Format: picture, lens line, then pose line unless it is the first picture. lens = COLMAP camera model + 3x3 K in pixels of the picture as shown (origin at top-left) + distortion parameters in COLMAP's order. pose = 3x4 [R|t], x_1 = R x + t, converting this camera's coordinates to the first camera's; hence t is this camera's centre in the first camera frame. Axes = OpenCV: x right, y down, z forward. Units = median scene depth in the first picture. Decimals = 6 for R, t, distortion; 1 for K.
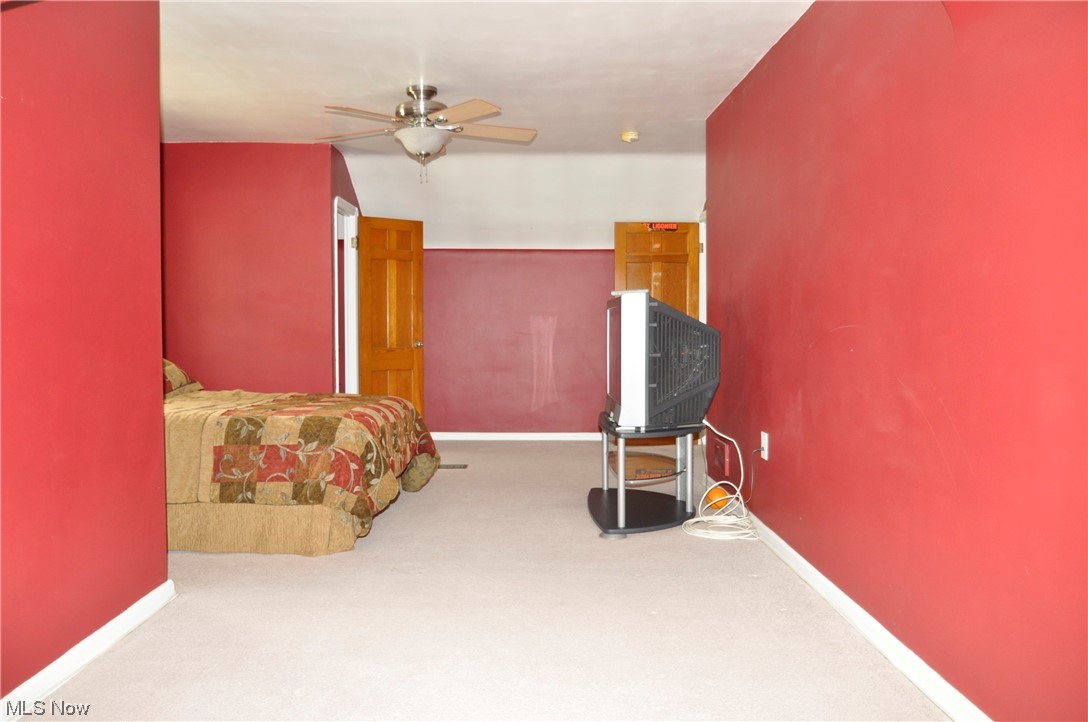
lens RADIAL K [[857.5, 0, 544.0], [0, 857.5, 361.0], [0, 0, 1]] dist [-0.123998, 0.000135]
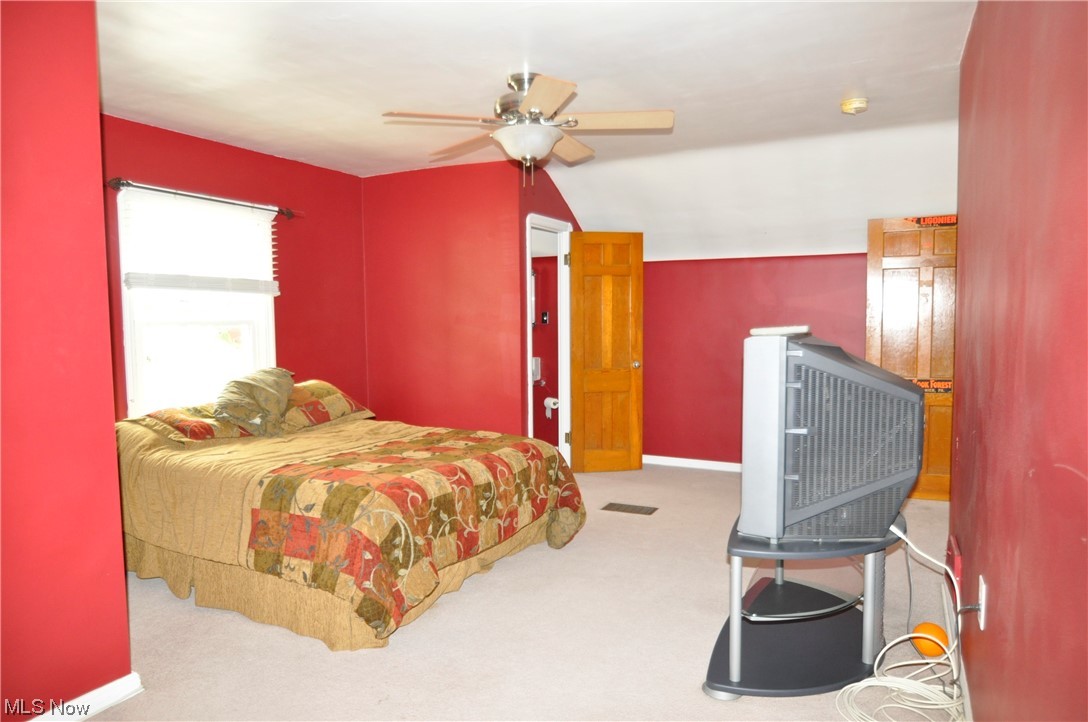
lens RADIAL K [[700.1, 0, 544.0], [0, 700.1, 361.0], [0, 0, 1]] dist [-0.044817, 0.000277]
pose [[0.875727, 0.023922, -0.482214, 0.202011], [-0.009596, 0.999437, 0.032155, -0.070947], [0.482712, -0.023532, 0.875463, 0.417327]]
